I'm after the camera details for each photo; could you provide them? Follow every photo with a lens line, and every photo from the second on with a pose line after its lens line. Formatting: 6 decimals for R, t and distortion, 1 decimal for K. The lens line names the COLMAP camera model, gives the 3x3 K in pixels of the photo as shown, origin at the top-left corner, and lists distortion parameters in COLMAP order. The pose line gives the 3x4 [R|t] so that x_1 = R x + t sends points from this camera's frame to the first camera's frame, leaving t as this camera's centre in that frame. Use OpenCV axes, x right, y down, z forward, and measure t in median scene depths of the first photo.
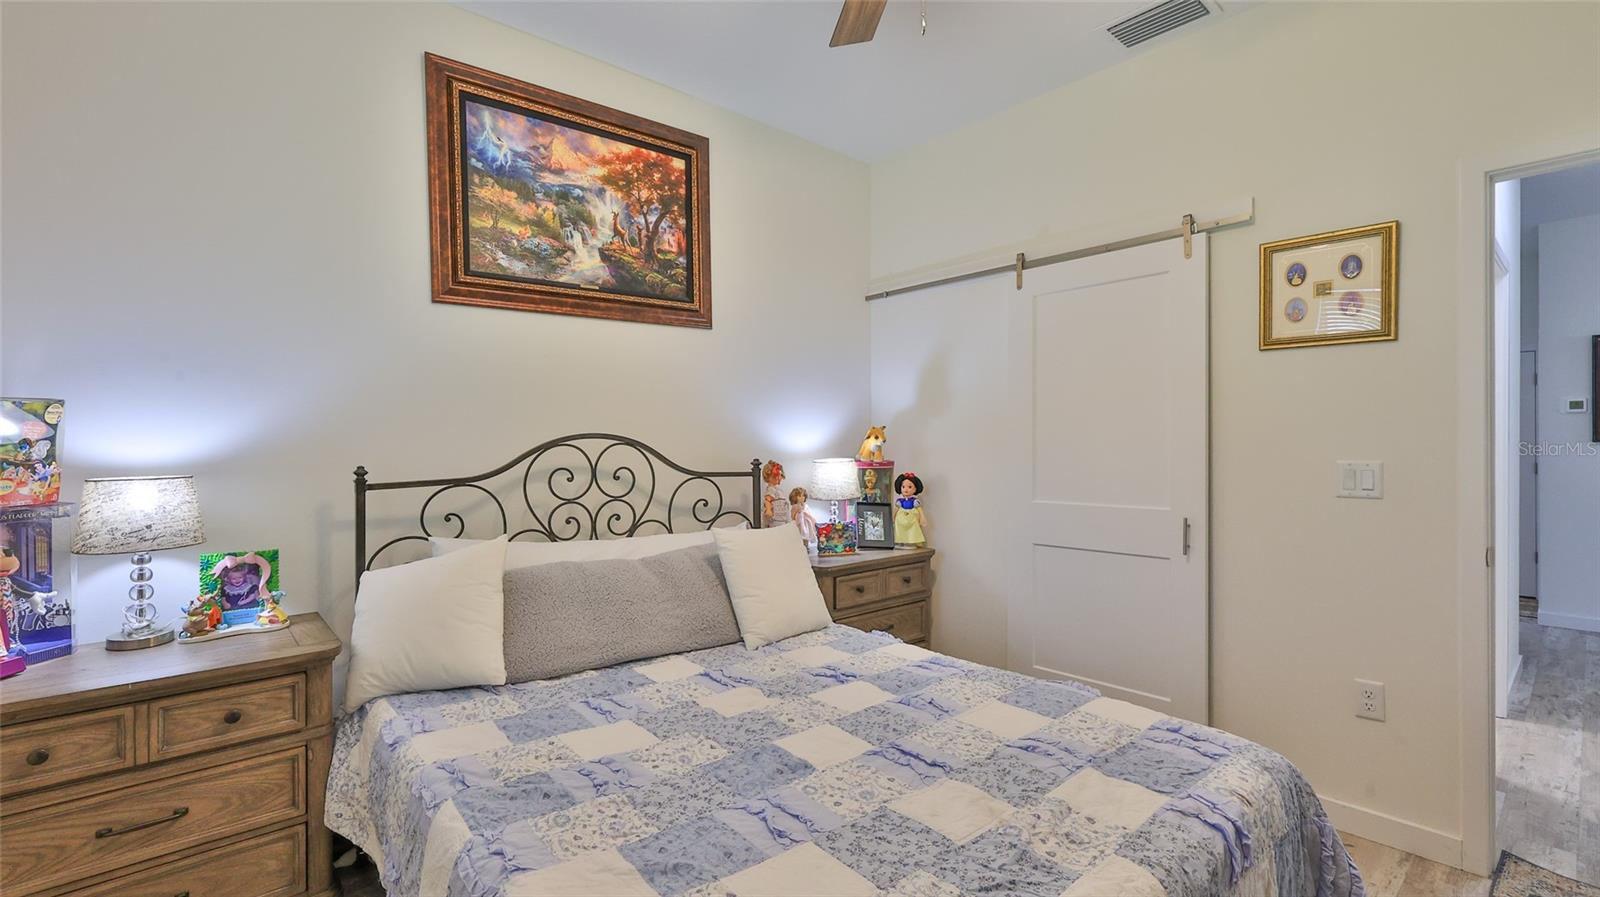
lens RADIAL K [[706.5, 0, 789.7], [0, 706.5, 452.0], [0, 0, 1]] dist [0.001198, -0.000424]
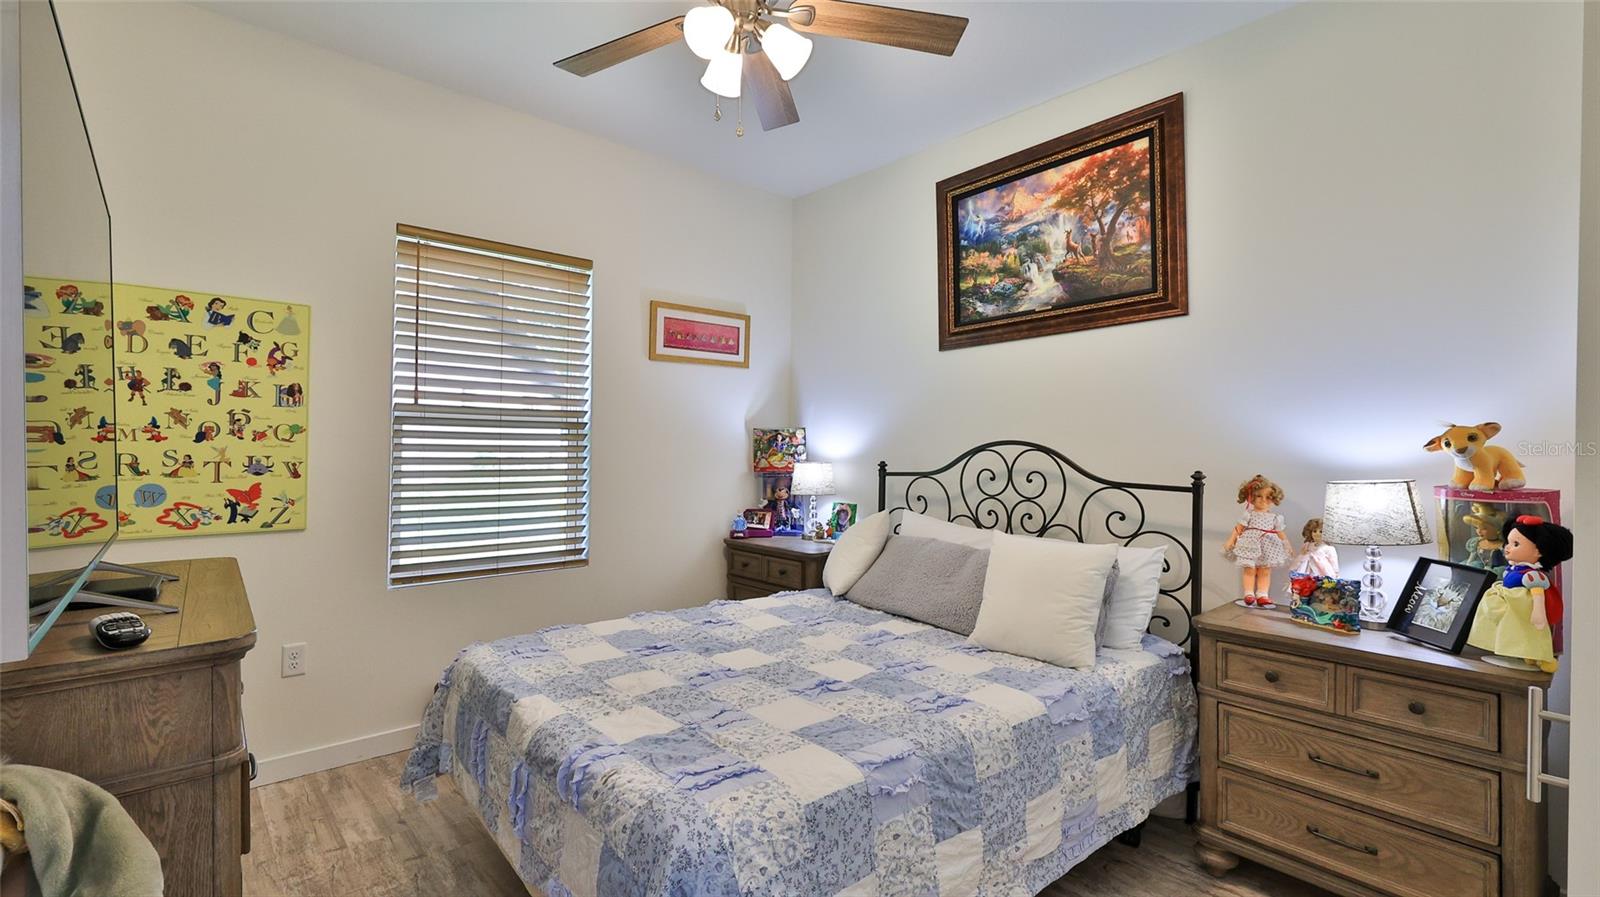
lens RADIAL K [[706.5, 0, 790.1], [0, 706.5, 443.9], [0, 0, 1]] dist [0.001198, -0.000424]
pose [[0.005483, 0.004487, -0.999975, 0.853835], [-0.015589, 0.999869, 0.004401, -0.019695], [0.999863, 0.015565, 0.005552, 0.616903]]
